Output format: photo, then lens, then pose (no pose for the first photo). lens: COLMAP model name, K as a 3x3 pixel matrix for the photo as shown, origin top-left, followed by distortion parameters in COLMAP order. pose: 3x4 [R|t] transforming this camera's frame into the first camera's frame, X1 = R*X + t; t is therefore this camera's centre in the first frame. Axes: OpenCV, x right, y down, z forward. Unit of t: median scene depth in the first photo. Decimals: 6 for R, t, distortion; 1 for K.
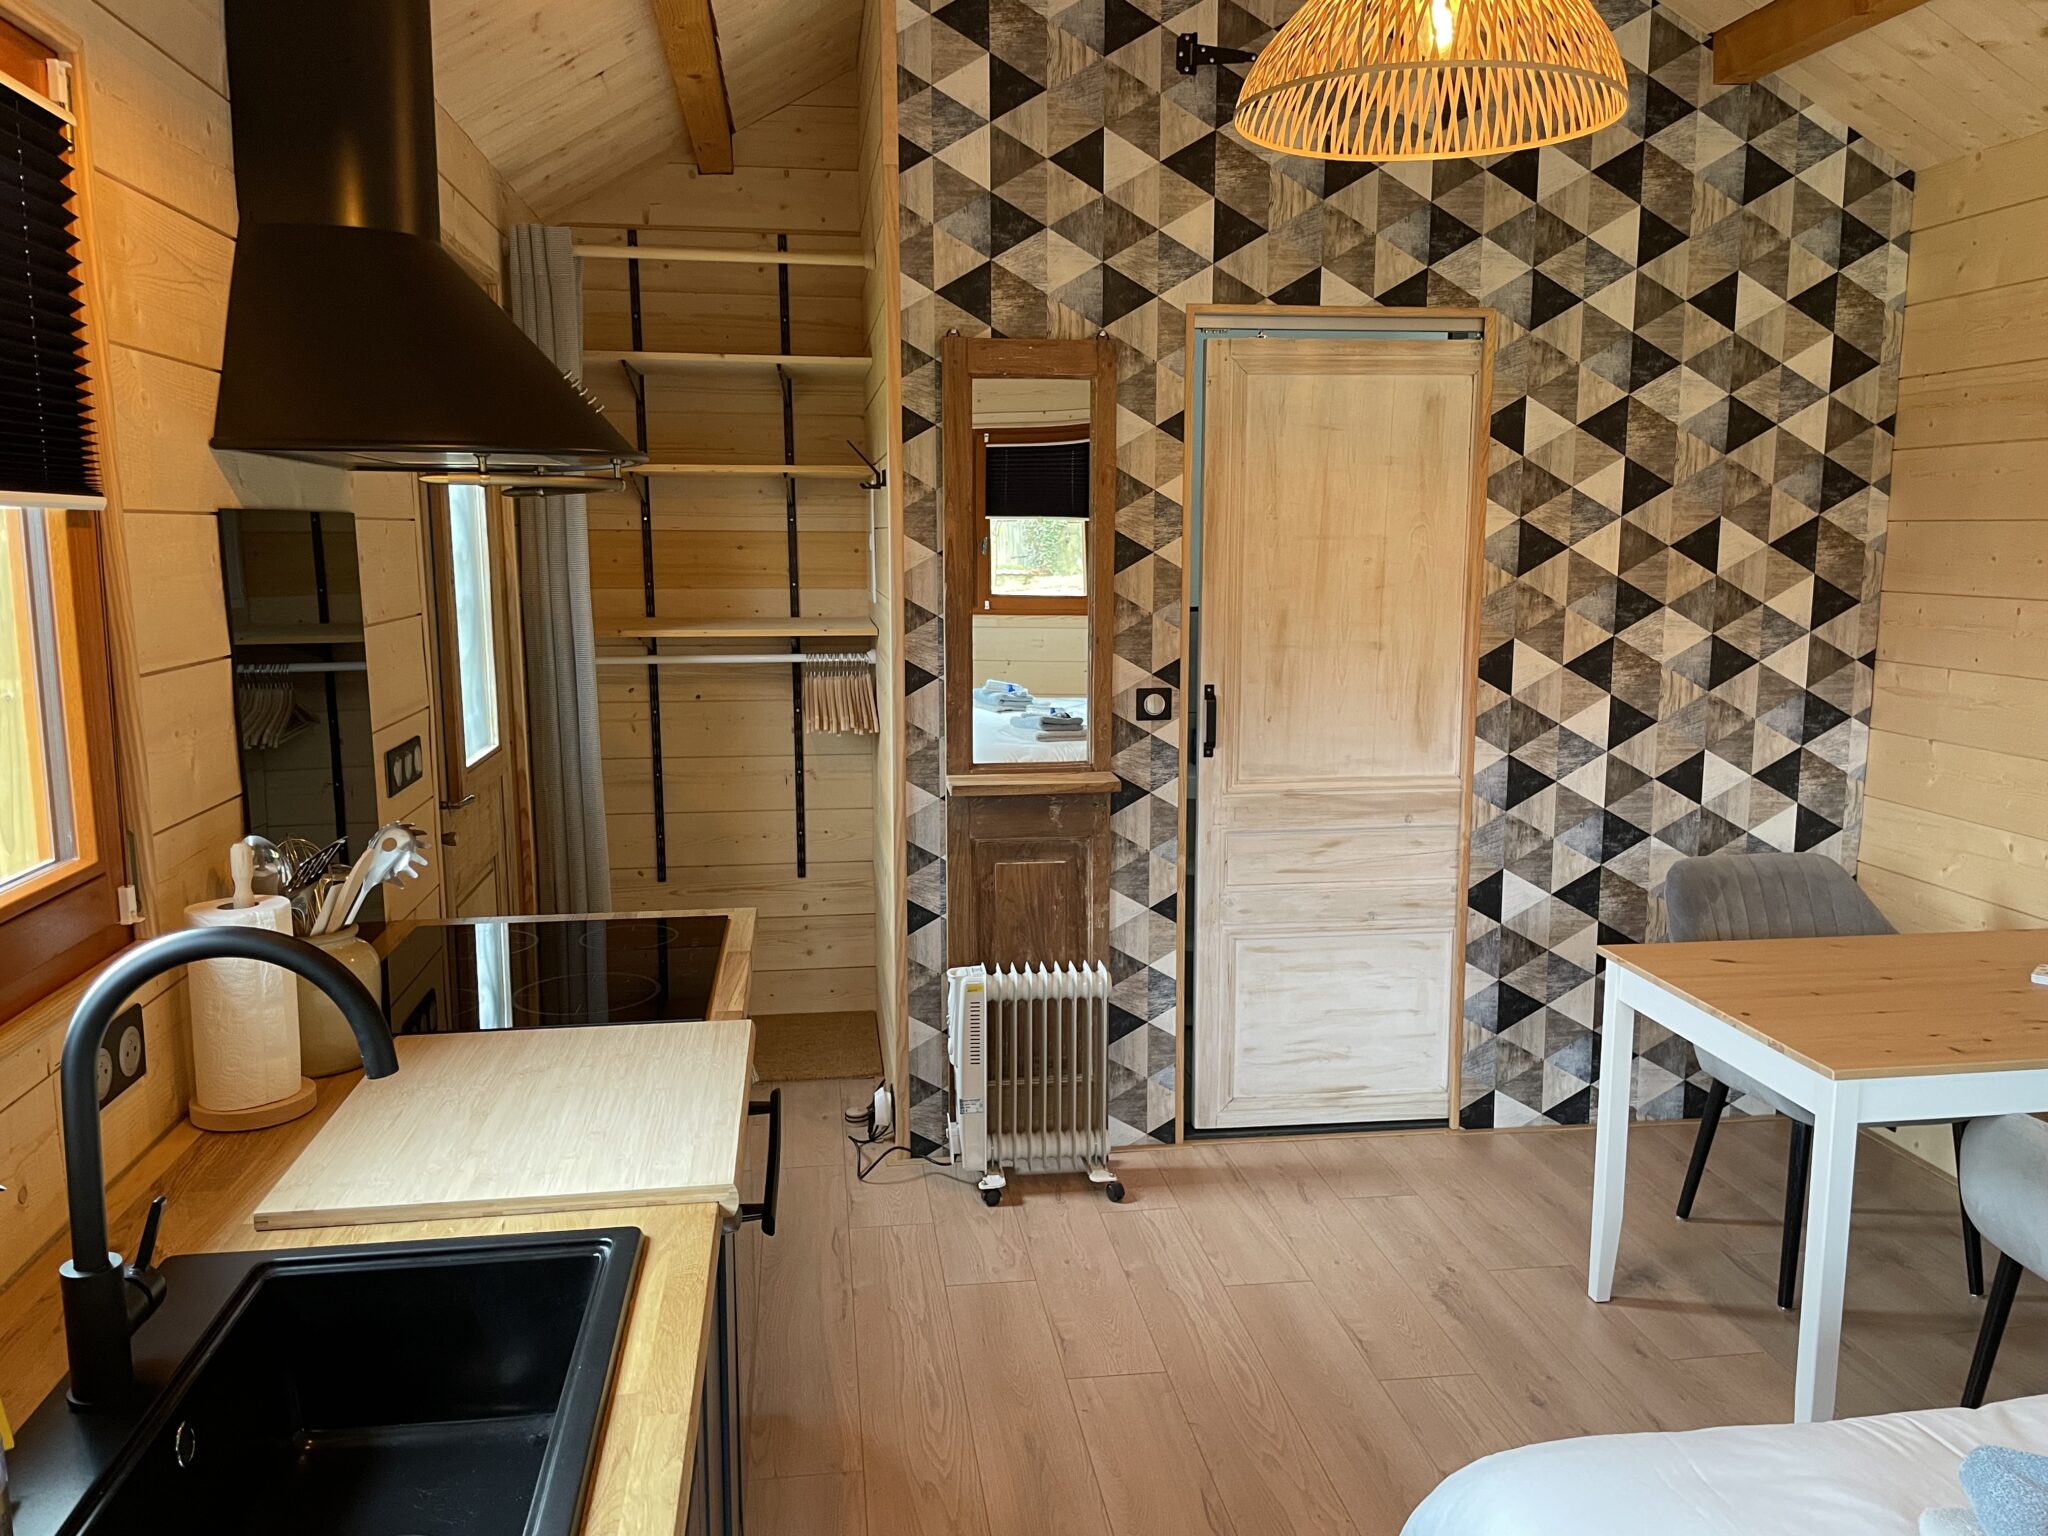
lens RADIAL K [[1532.1, 0, 1023.4], [0, 1532.1, 760.0], [0, 0, 1]] dist [0.089502, -0.128757]
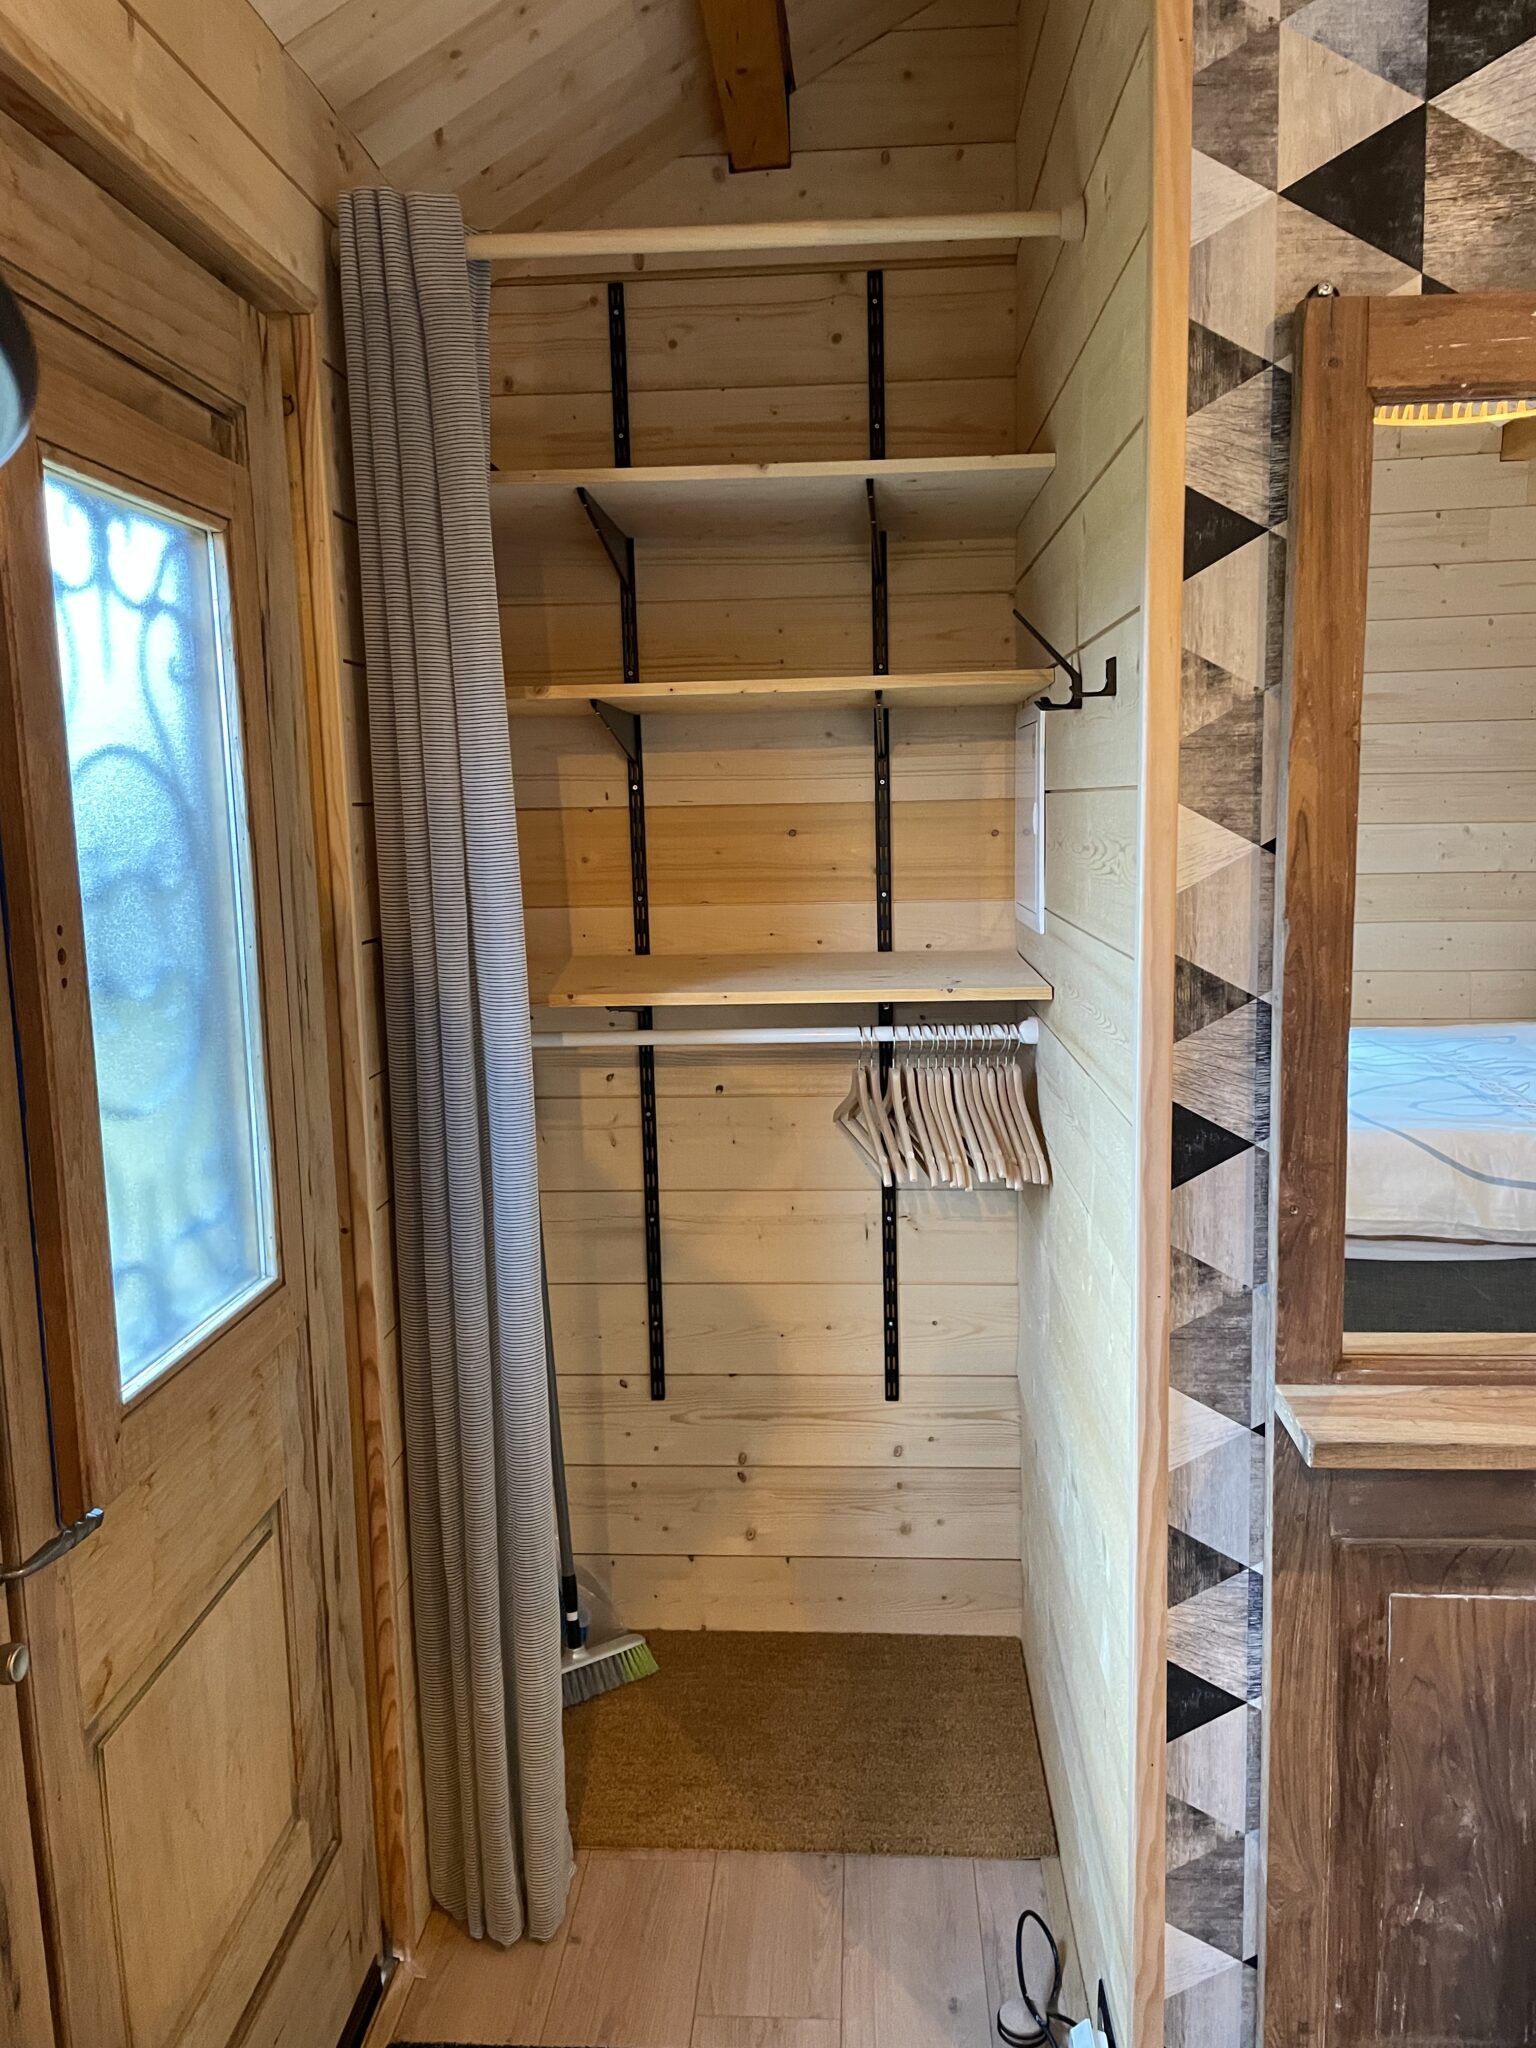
lens RADIAL K [[1539.1, 0, 736.7], [0, 1539.1, 1010.9], [0, 0, 1]] dist [0.085860, -0.114304]
pose [[0.975680, 0.007287, -0.219080, -0.097976], [-0.009689, 0.999904, -0.009891, -0.082663], [0.218986, 0.011773, 0.975657, 0.546534]]
